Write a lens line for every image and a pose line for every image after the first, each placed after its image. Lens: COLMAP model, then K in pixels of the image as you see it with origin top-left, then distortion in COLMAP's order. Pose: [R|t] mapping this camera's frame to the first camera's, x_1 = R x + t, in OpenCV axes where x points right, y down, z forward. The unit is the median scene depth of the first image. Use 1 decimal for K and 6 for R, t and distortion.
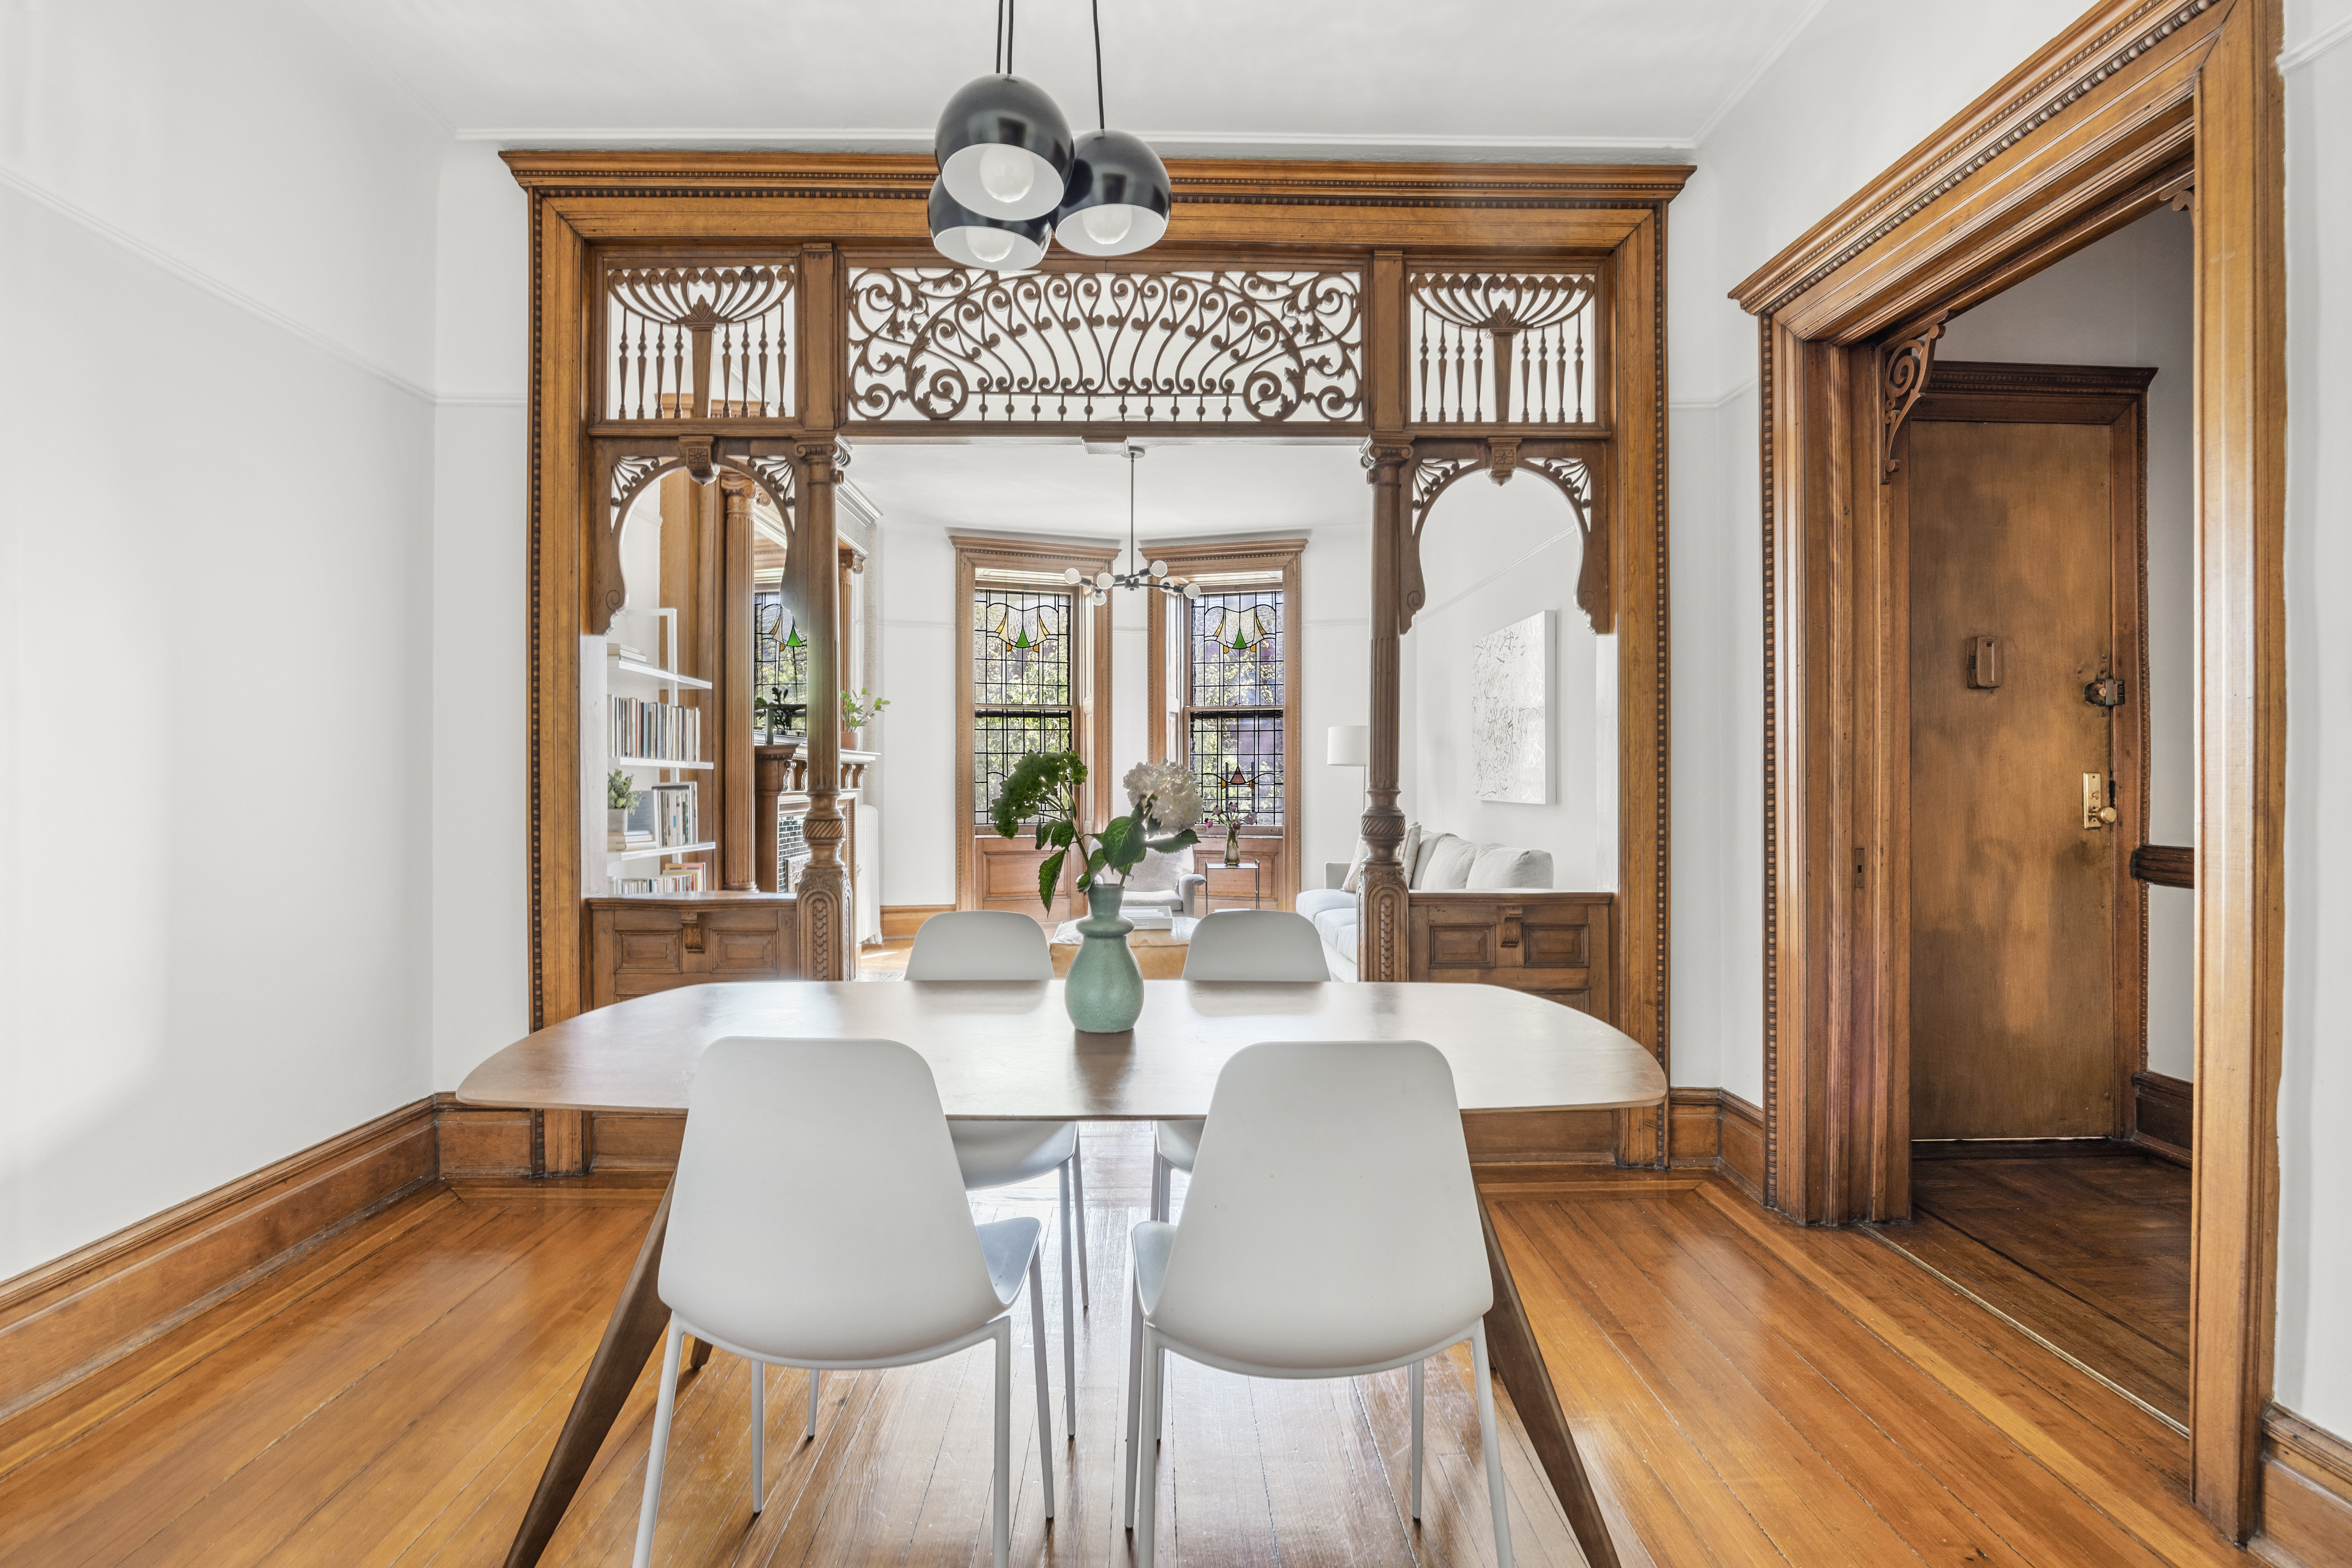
lens RADIAL K [[1164.7, 0, 1176.0], [0, 1164.7, 784.0], [0, 0, 1]] dist [-0.000030, -0.000006]
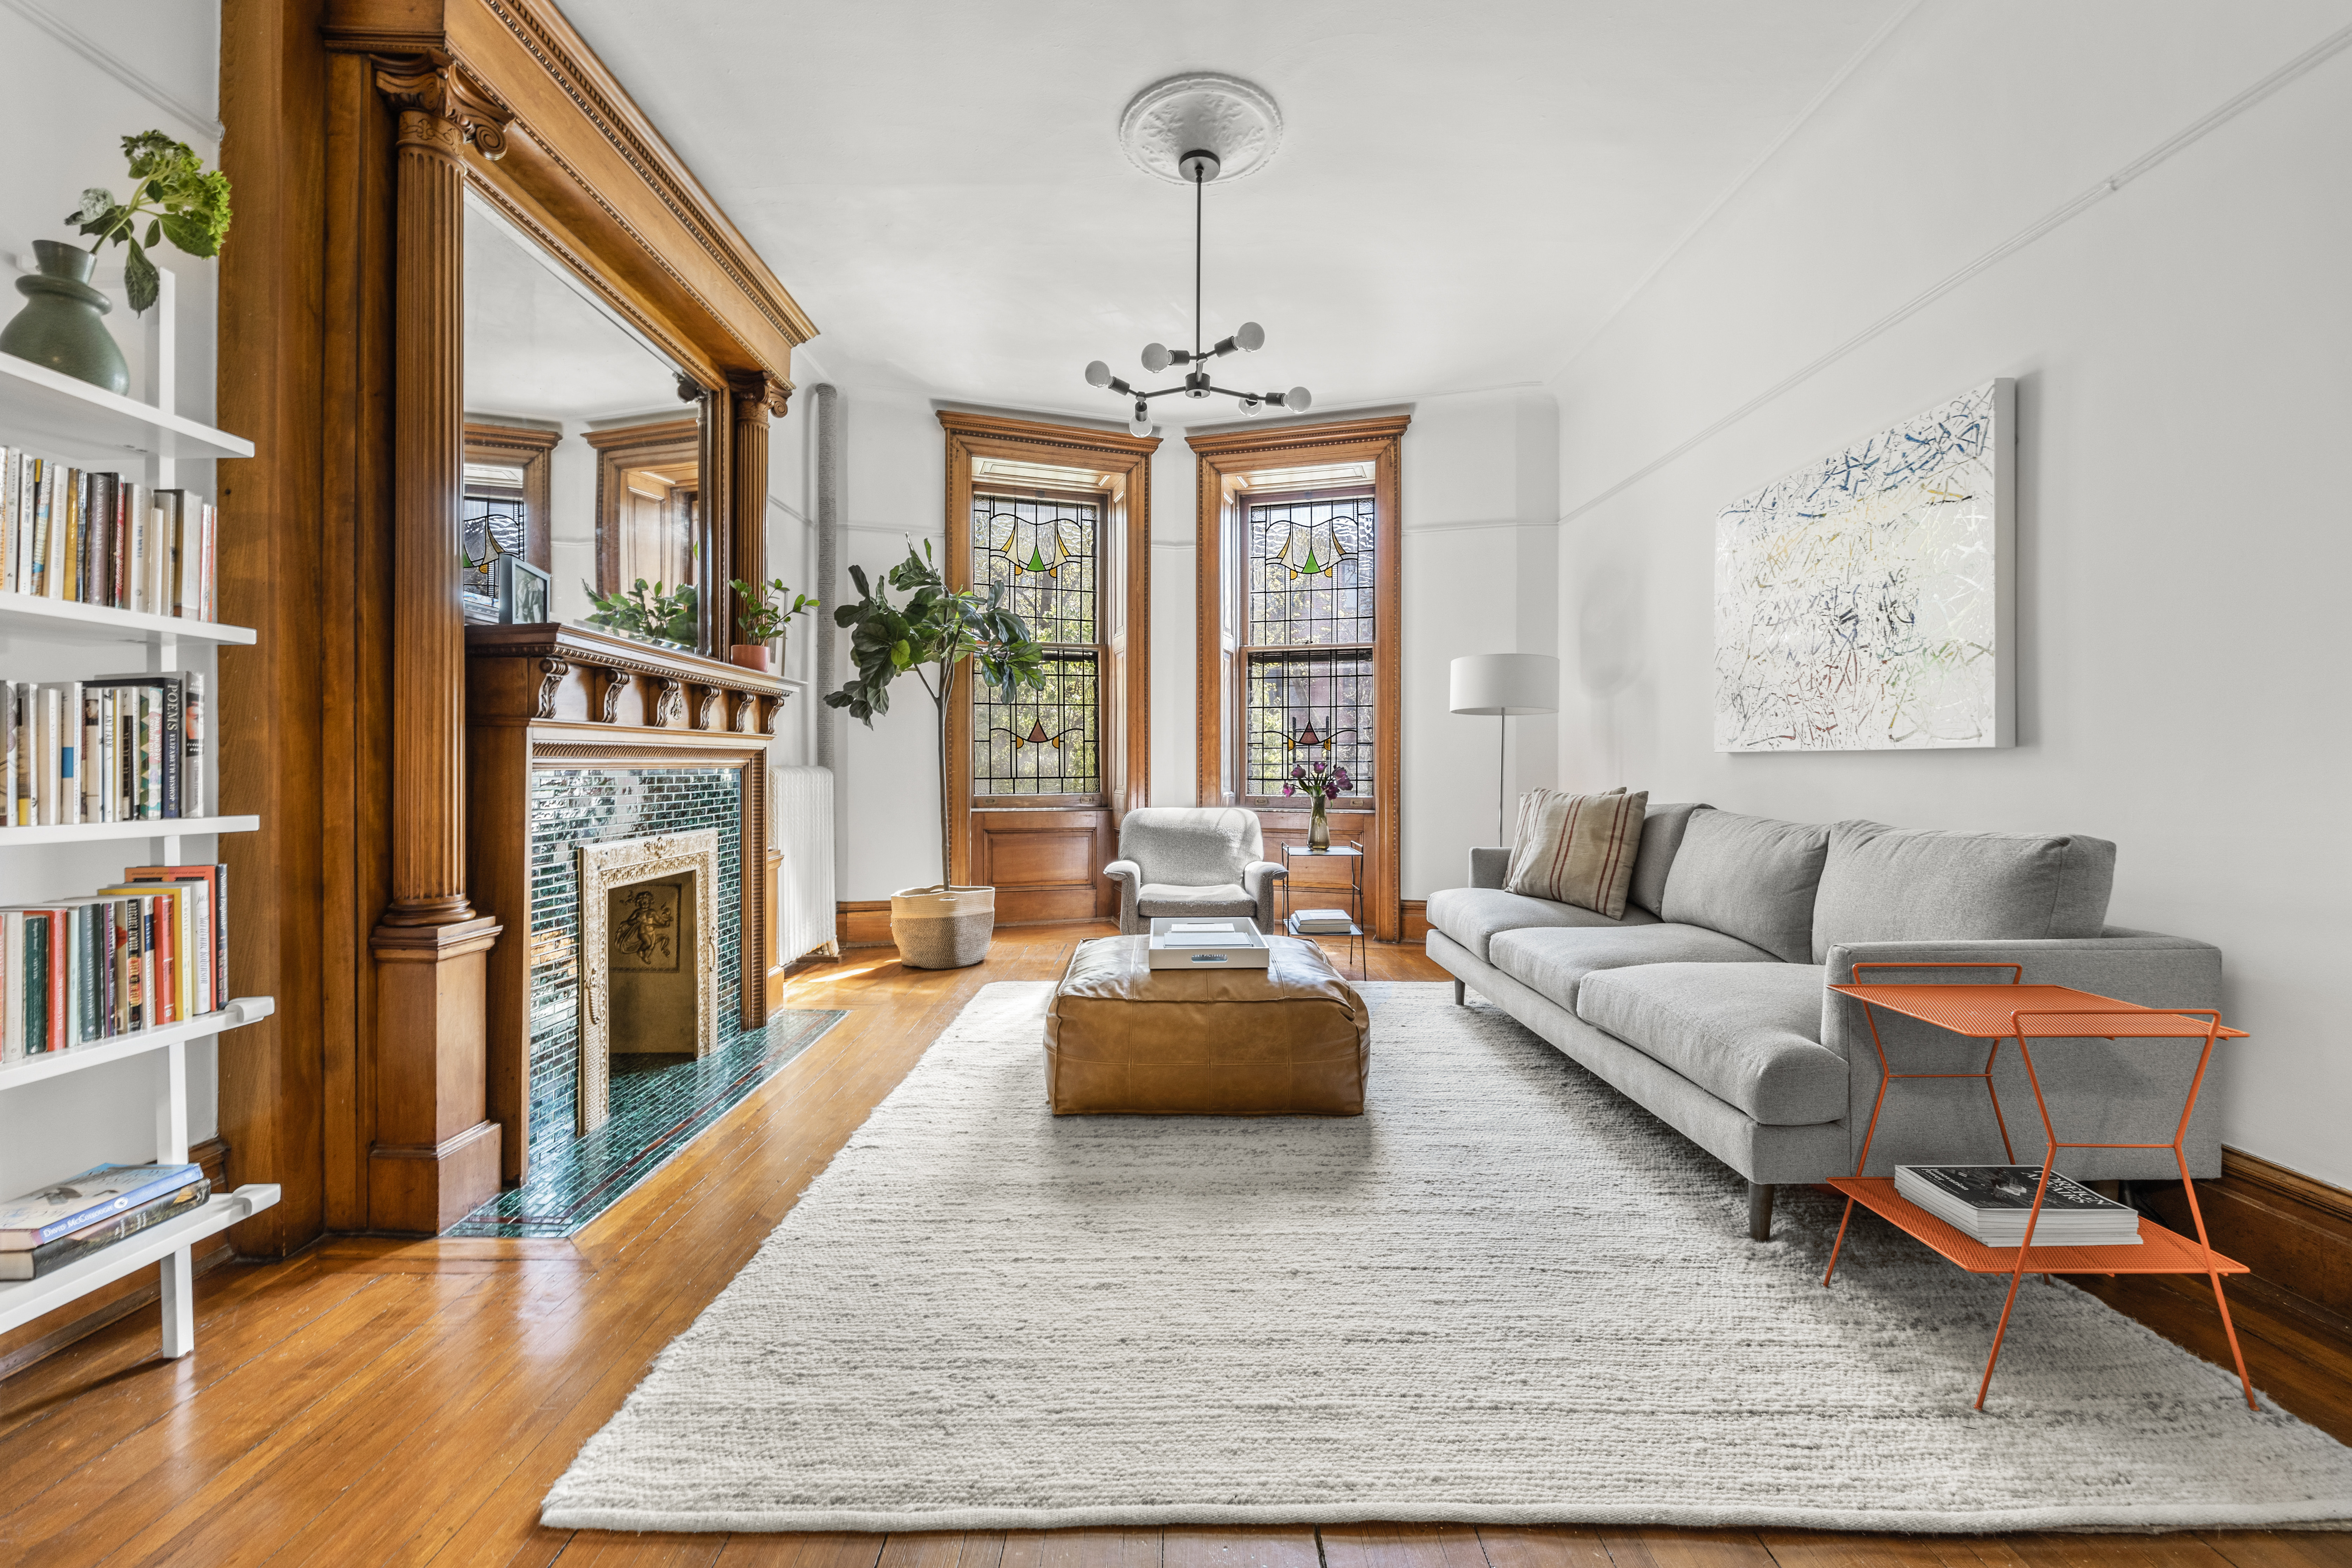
lens RADIAL K [[934.7, 0, 1176.0], [0, 934.7, 784.0], [0, 0, 1]] dist [0.000051, 0.000002]
pose [[0.999960, 0.002042, -0.008685, -0.031900], [-0.001930, 0.999915, 0.012880, 0.019438], [0.008711, -0.012863, 0.999879, 0.376937]]
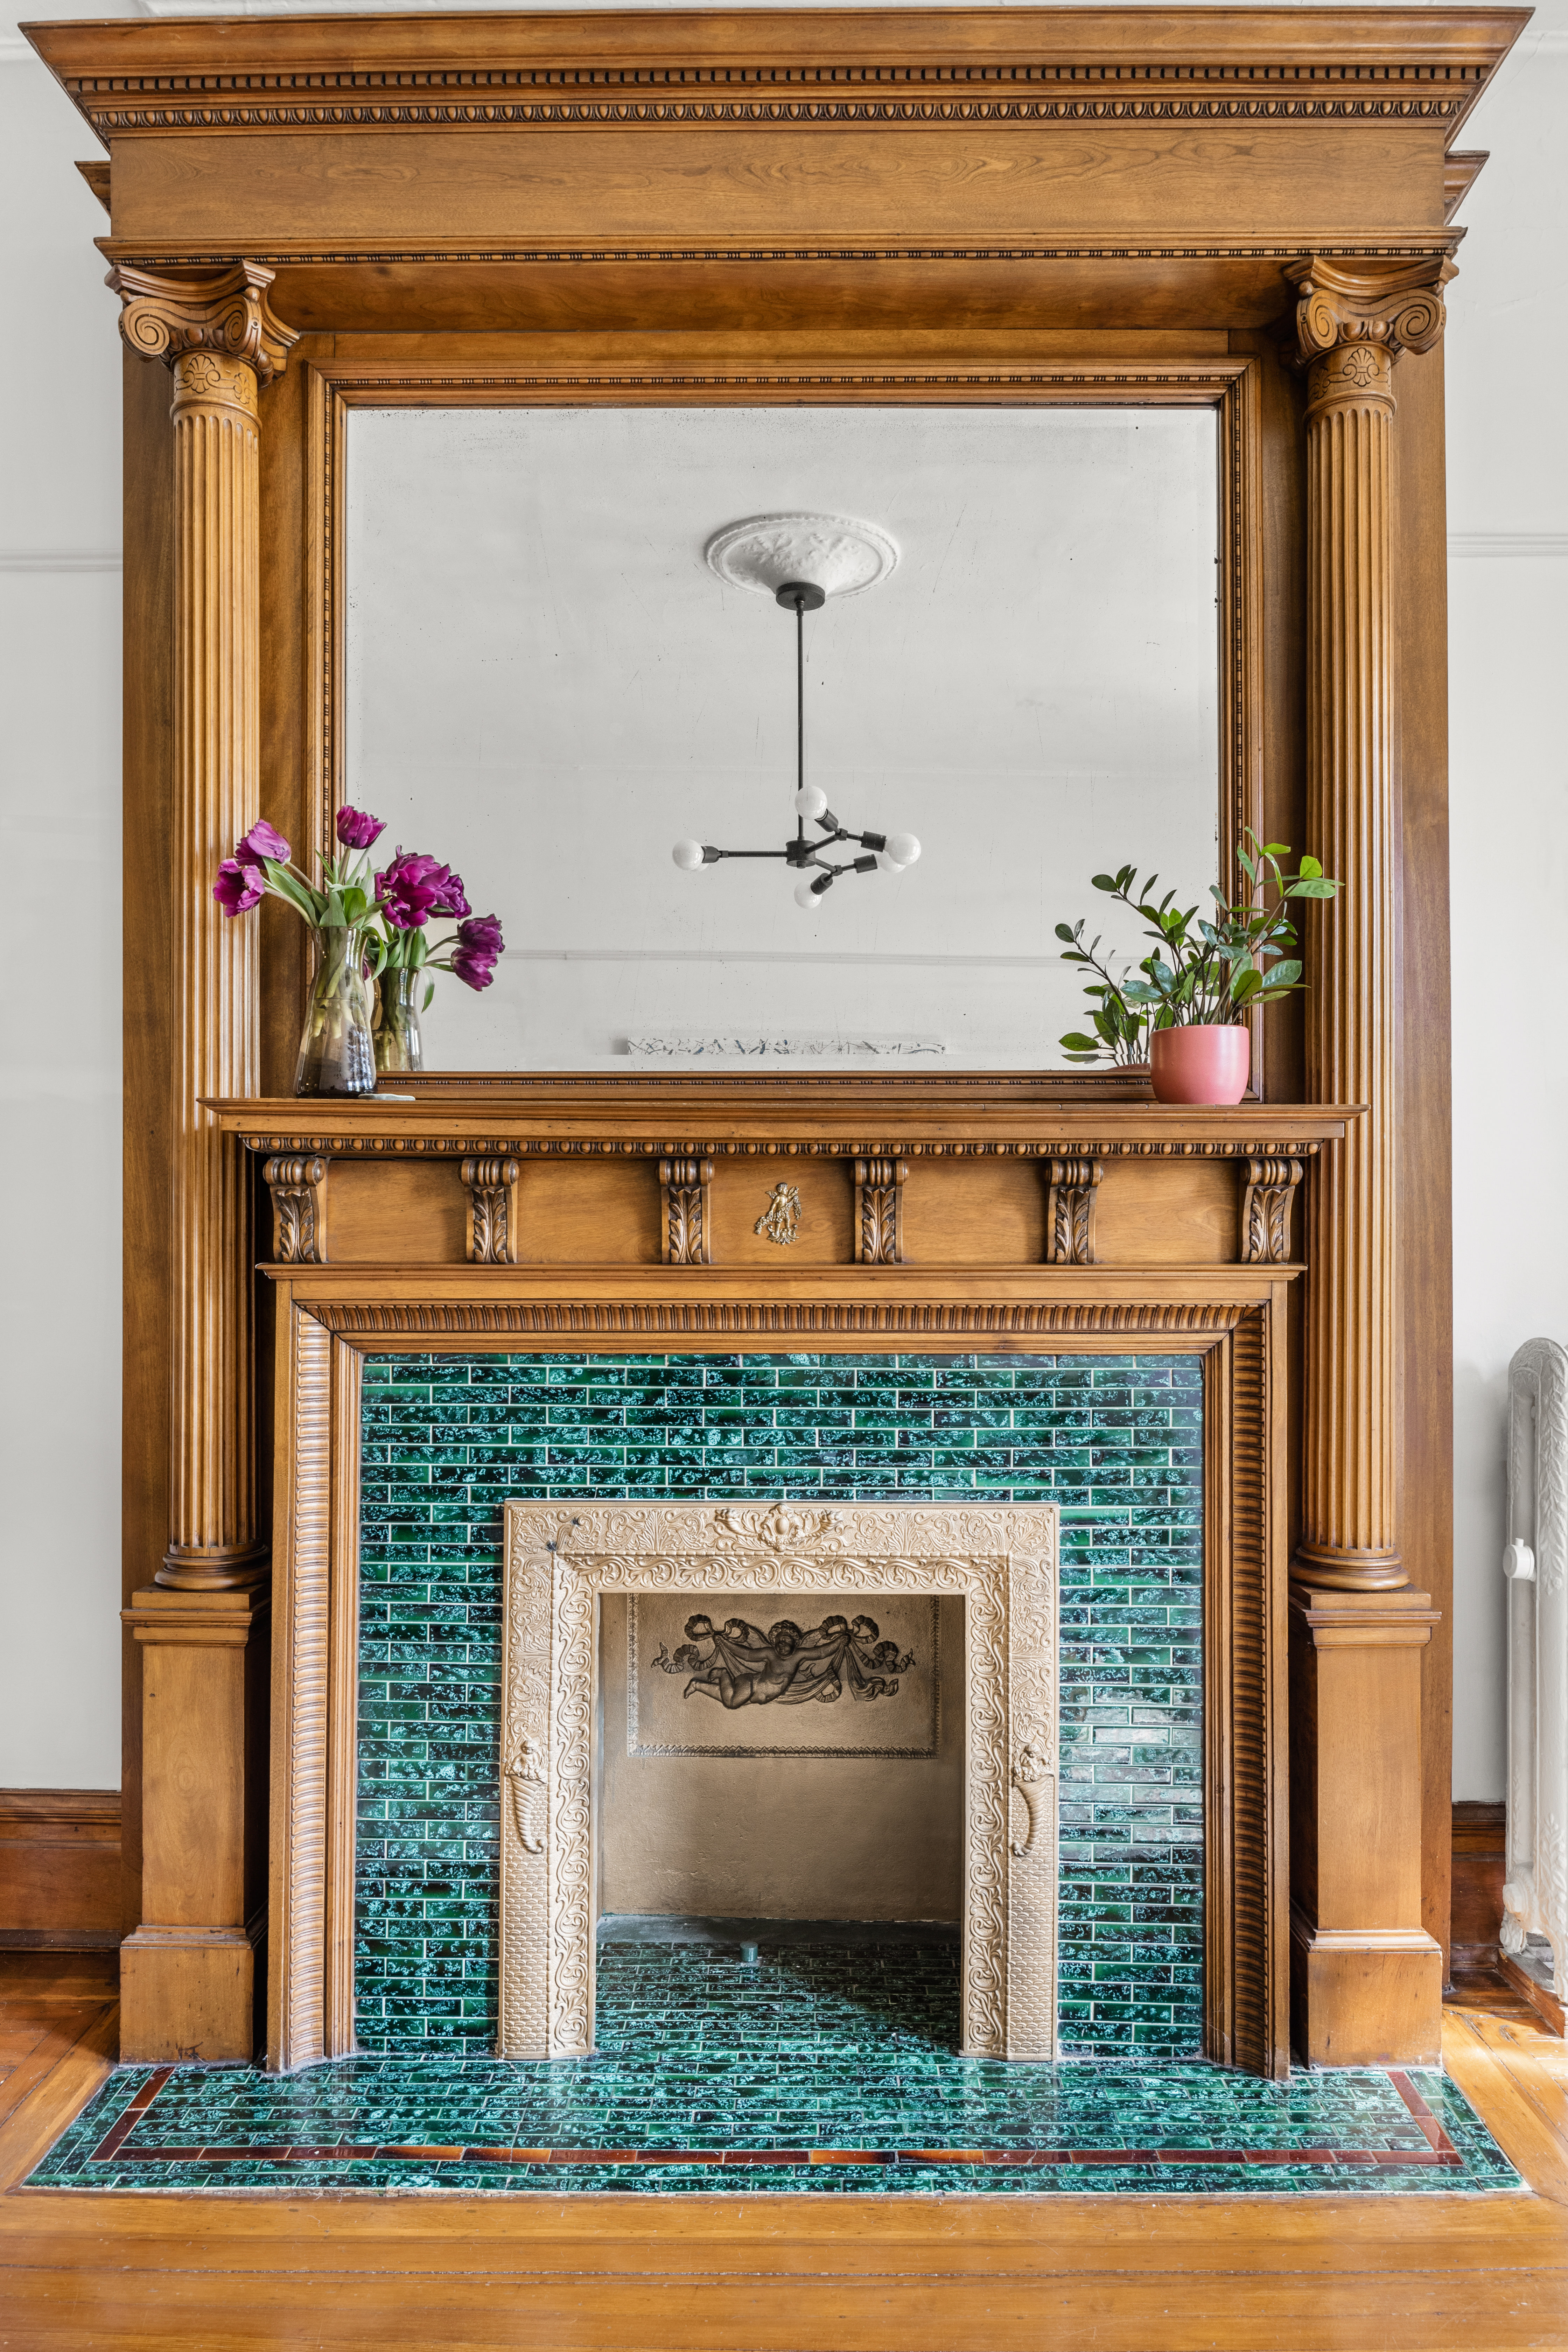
lens RADIAL K [[1663.8, 0, 784.0], [0, 1663.8, 1176.0], [0, 0, 1]] dist [0.001985, -0.001541]
pose [[-0.041715, -0.010724, -0.999072, 0.053831], [-0.009524, 0.999901, -0.010335, -0.008465], [0.999084, 0.009084, -0.041813, 0.733282]]
